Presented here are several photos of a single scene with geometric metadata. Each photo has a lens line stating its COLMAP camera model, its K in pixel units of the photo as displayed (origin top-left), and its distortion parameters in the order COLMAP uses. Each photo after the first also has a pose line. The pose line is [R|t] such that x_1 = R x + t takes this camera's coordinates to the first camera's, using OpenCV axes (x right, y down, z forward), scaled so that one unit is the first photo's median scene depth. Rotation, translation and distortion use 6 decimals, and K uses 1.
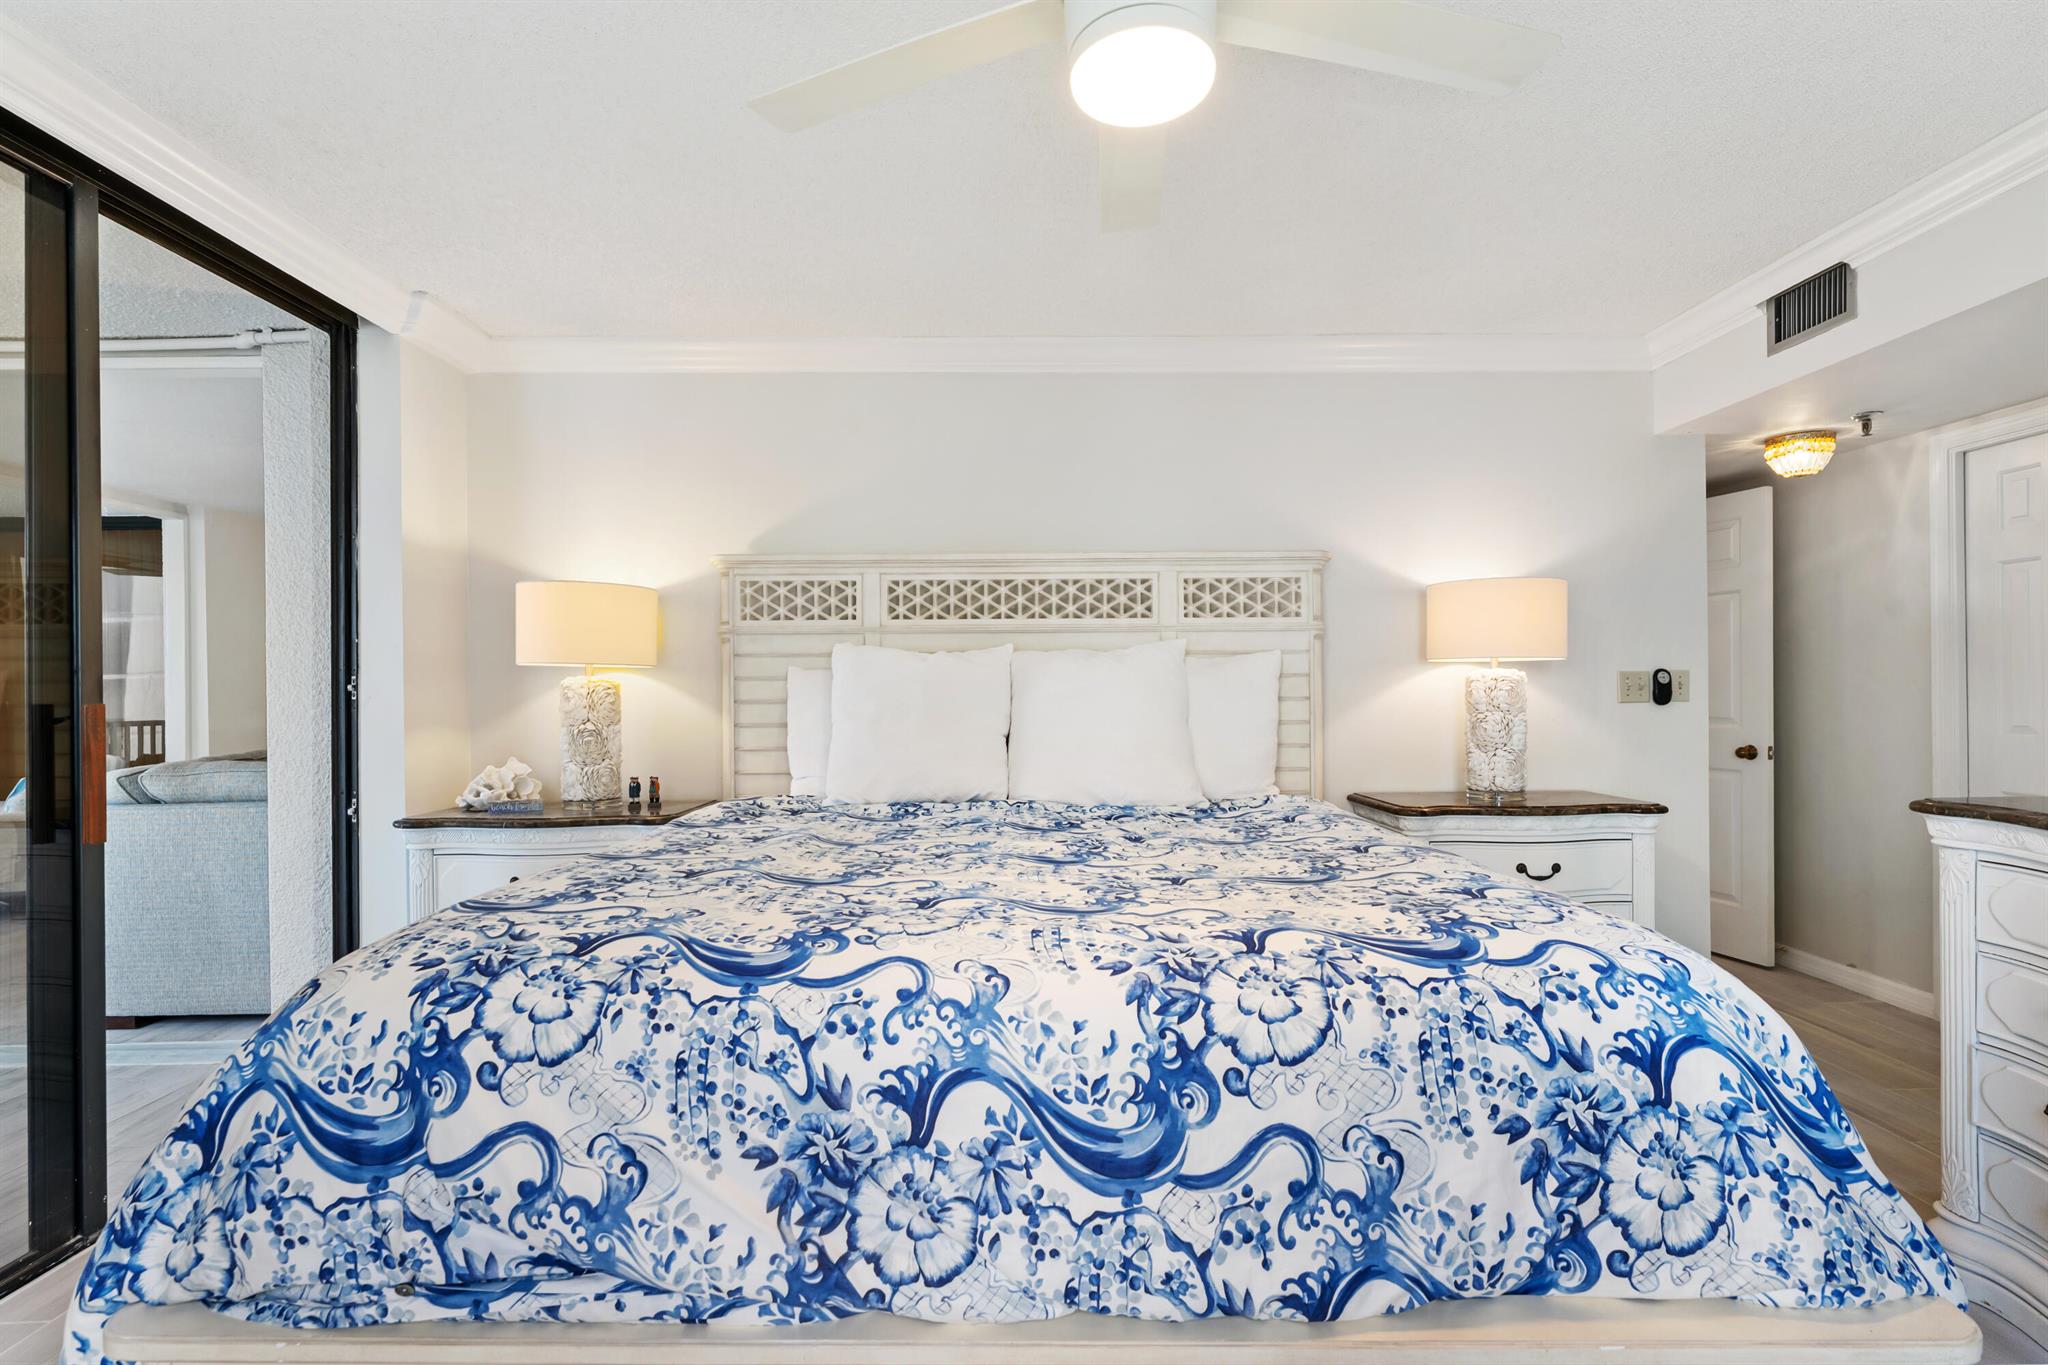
lens RADIAL K [[1010.6, 0, 1025.0], [0, 1010.6, 614.6], [0, 0, 1]] dist [-0.004426, -0.000570]
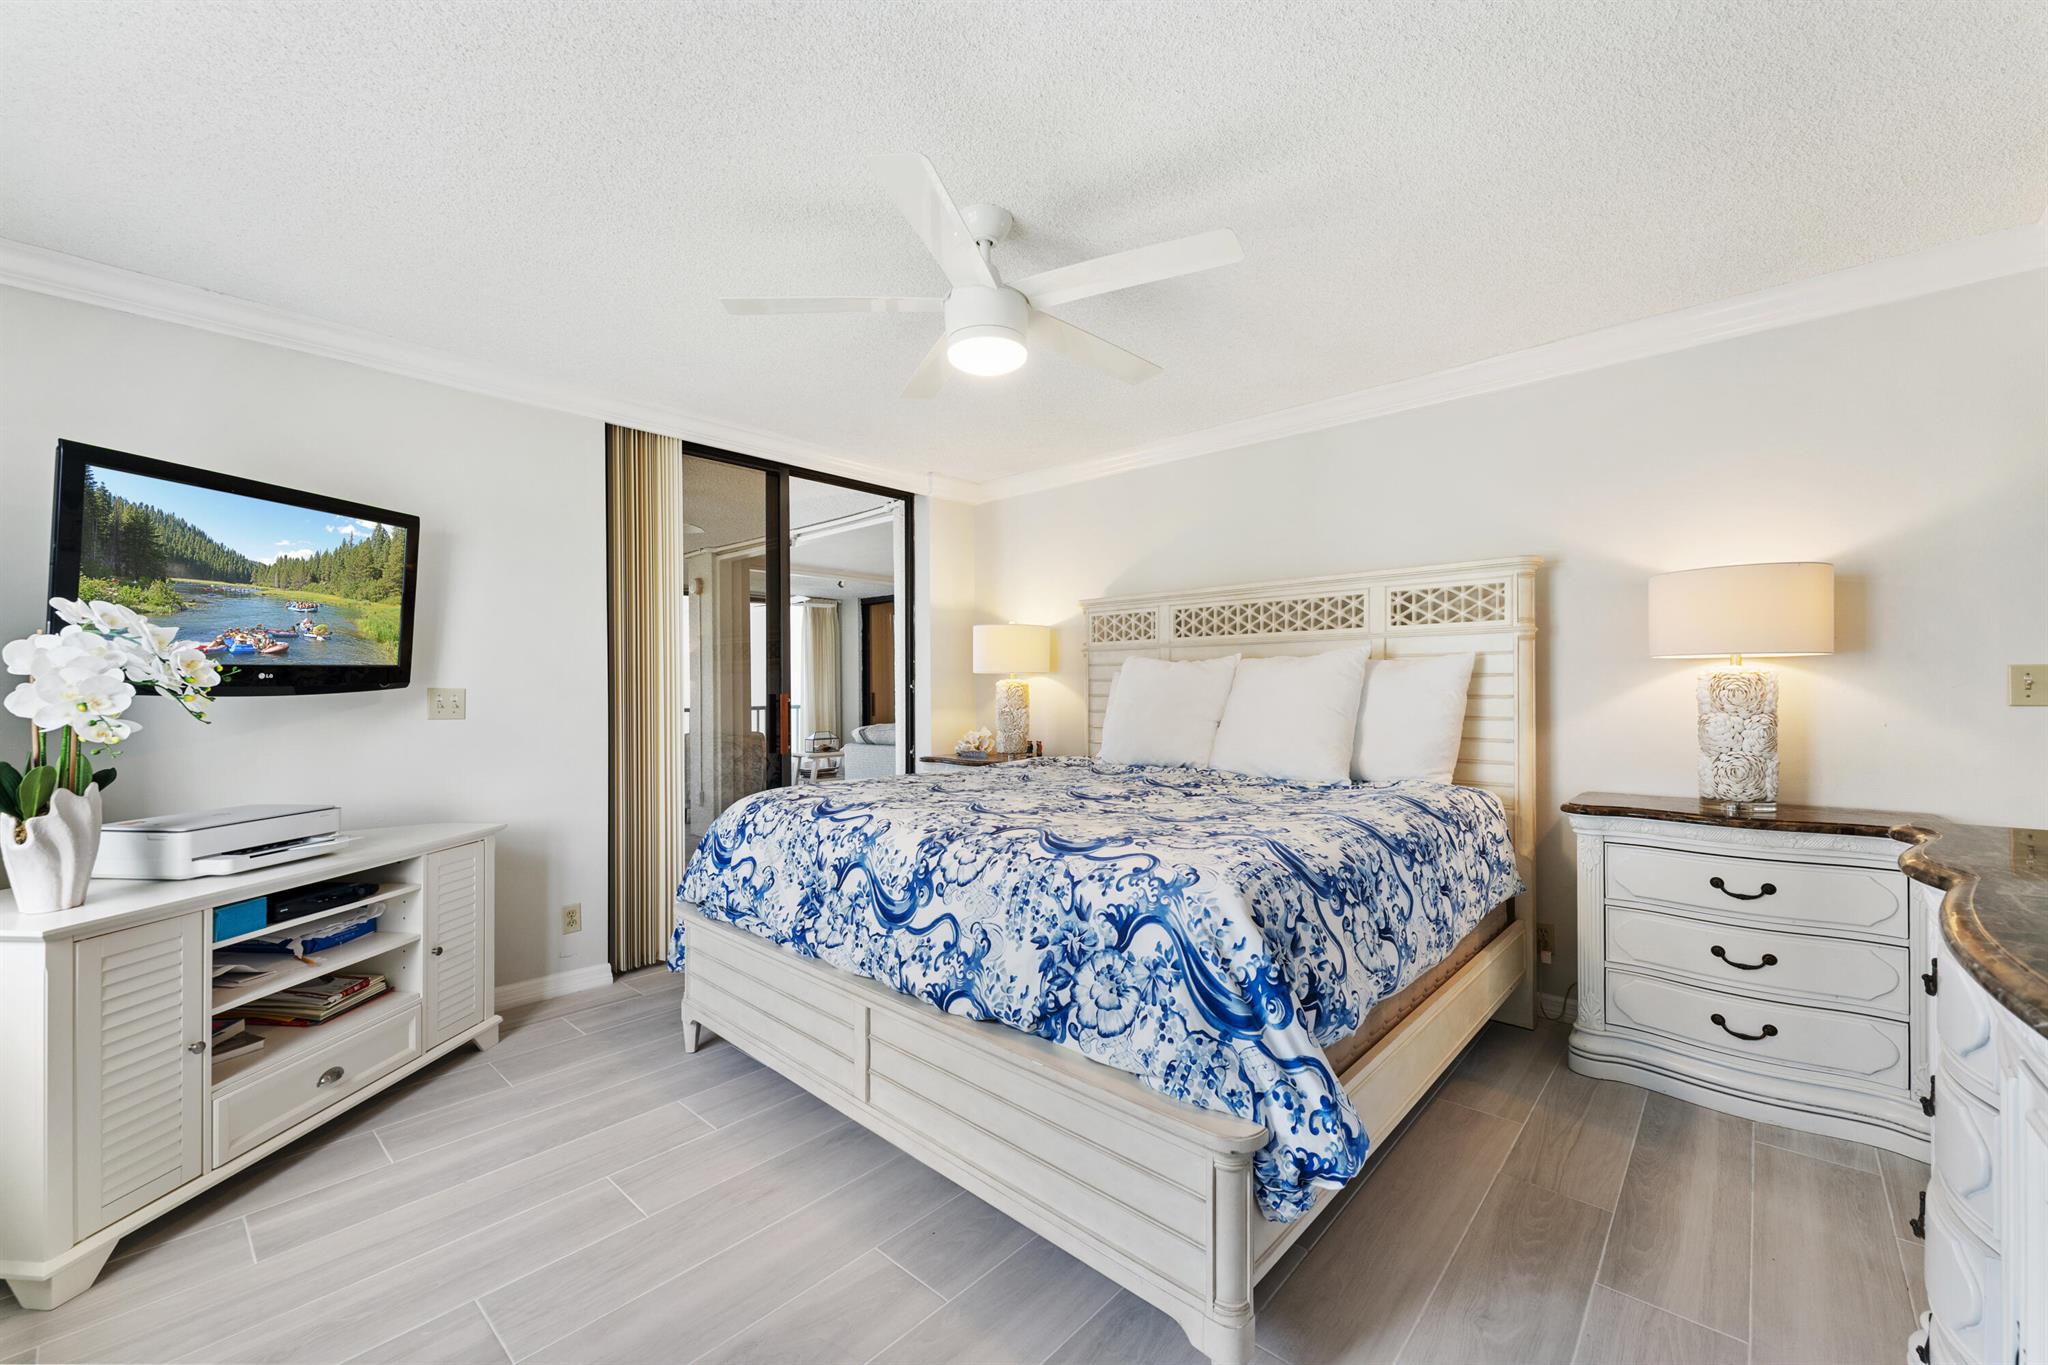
lens RADIAL K [[823.2, 0, 1024.0], [0, 823.2, 682.5], [0, 0, 1]] dist [0.000368, -0.000055]
pose [[0.727565, -0.002993, -0.686032, 0.571895], [0.051974, 0.997357, 0.050769, -0.002073], [0.684067, -0.072593, 0.725798, -0.002959]]
